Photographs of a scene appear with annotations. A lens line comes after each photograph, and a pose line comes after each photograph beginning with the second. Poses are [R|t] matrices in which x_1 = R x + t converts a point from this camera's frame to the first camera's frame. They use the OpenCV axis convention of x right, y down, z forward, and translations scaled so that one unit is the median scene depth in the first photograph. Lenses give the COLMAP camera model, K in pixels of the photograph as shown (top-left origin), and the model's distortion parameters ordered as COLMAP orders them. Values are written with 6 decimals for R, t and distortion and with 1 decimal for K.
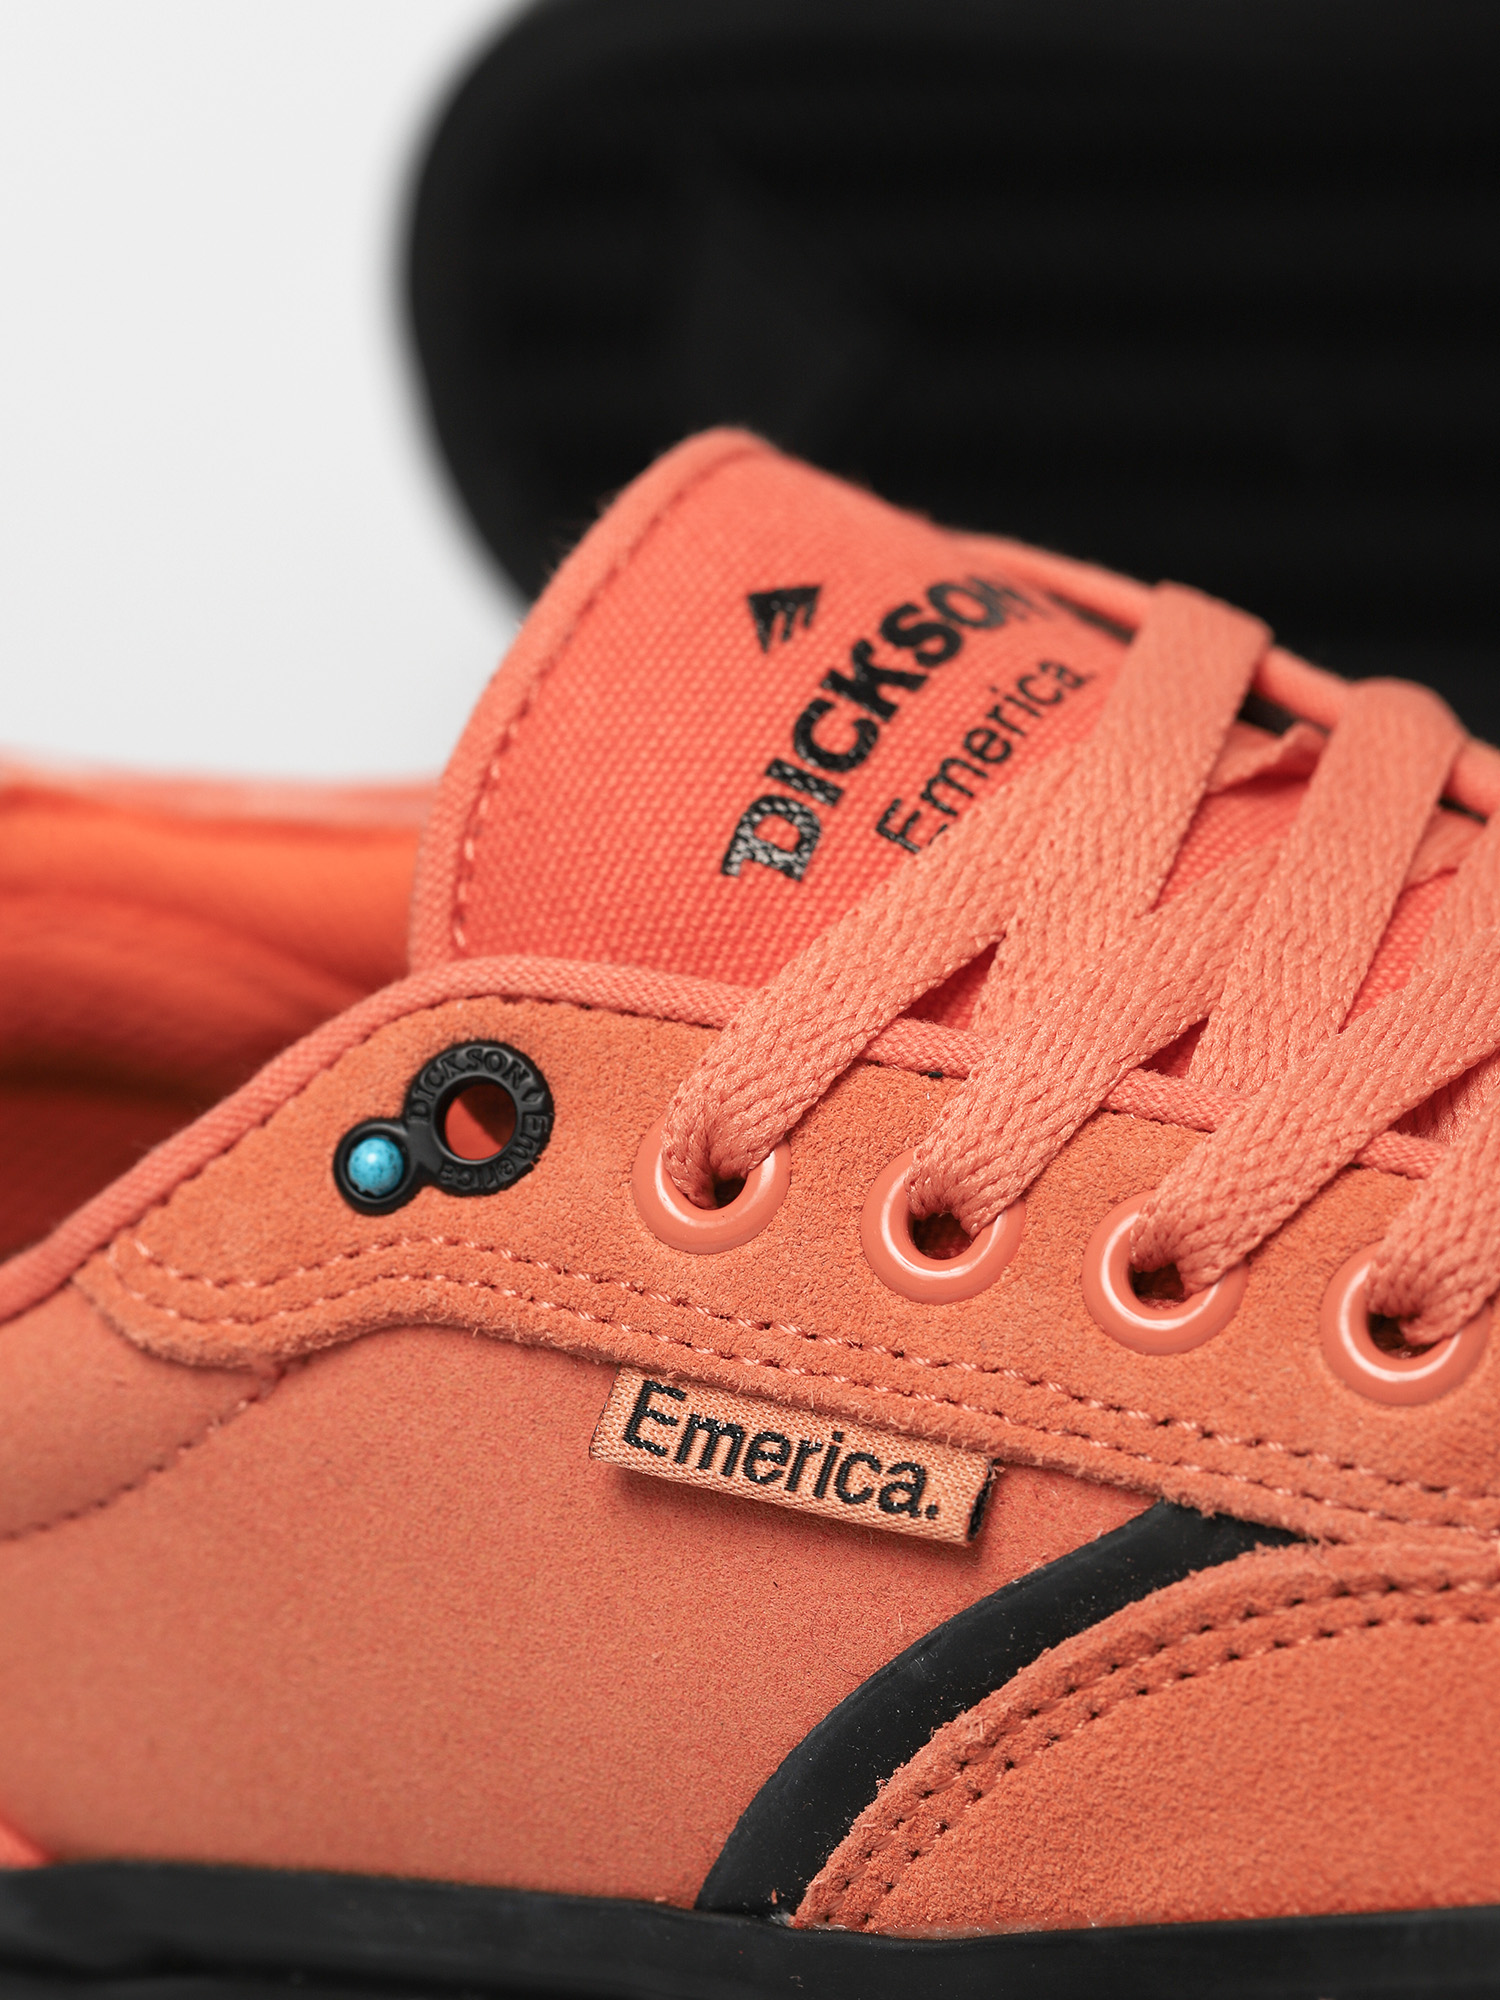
lens RADIAL K [[7576.6, 0, 750.0], [0, 7576.6, 1000.0], [0, 0, 1]] dist [0.134176, 1.703187]
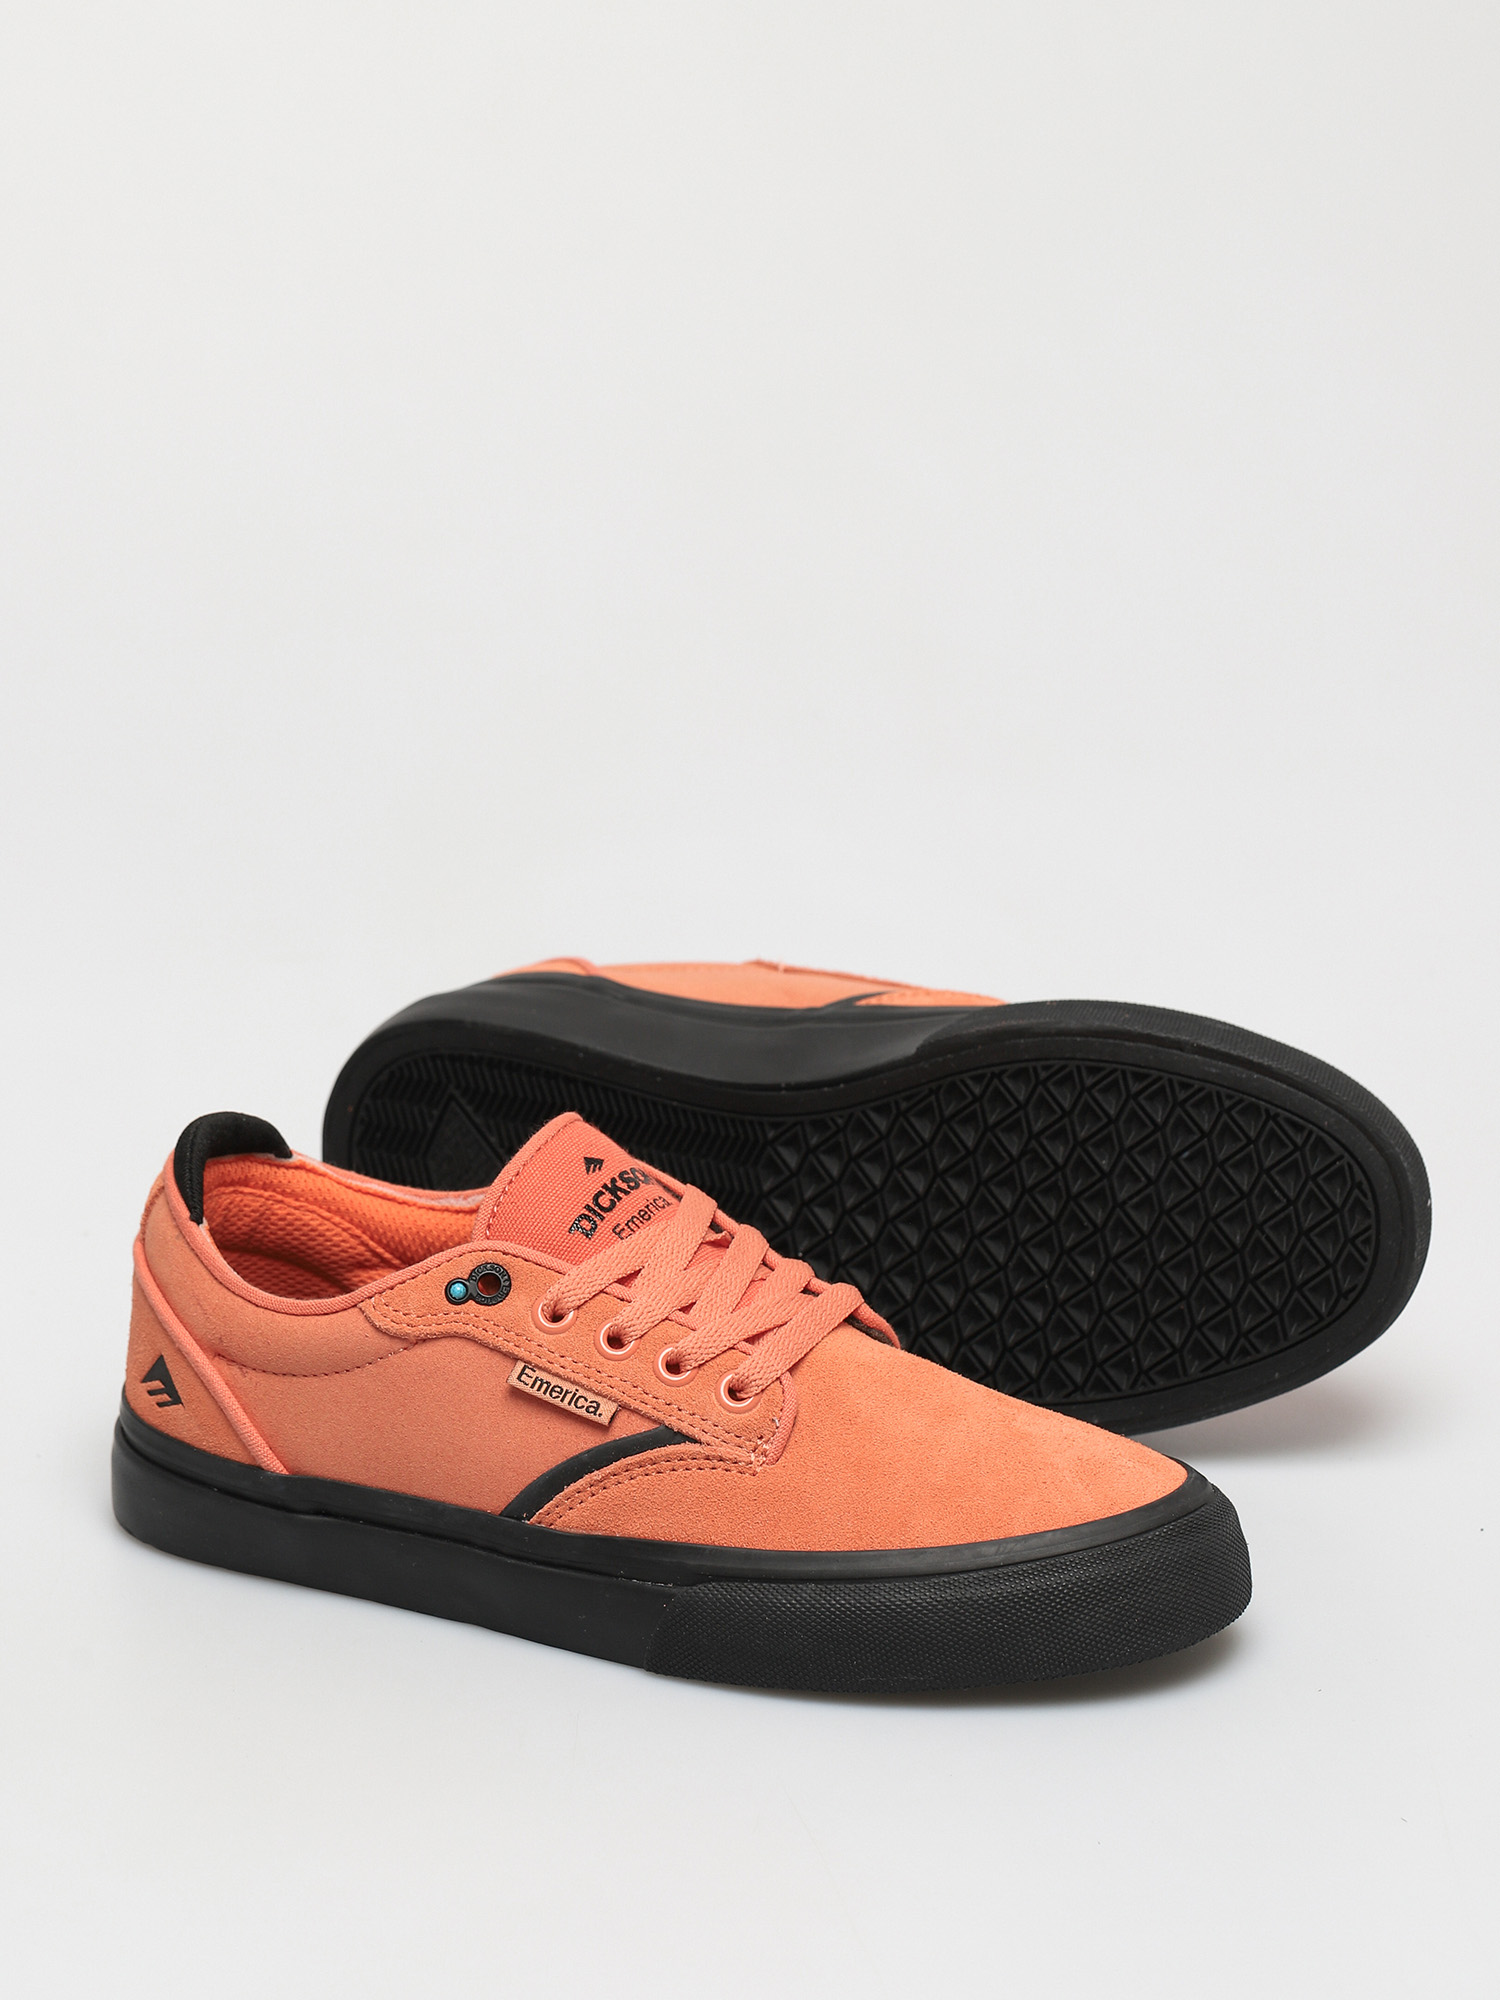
lens RADIAL K [[7576.6, 0, 750.0], [0, 7576.6, 1000.0], [0, 0, 1]] dist [0.134176, 1.703187]
pose [[0.957098, 0.232376, 0.173106, -0.571713], [-0.216257, 0.970450, -0.107047, 0.243110], [-0.192866, 0.065019, 0.979069, -2.537833]]
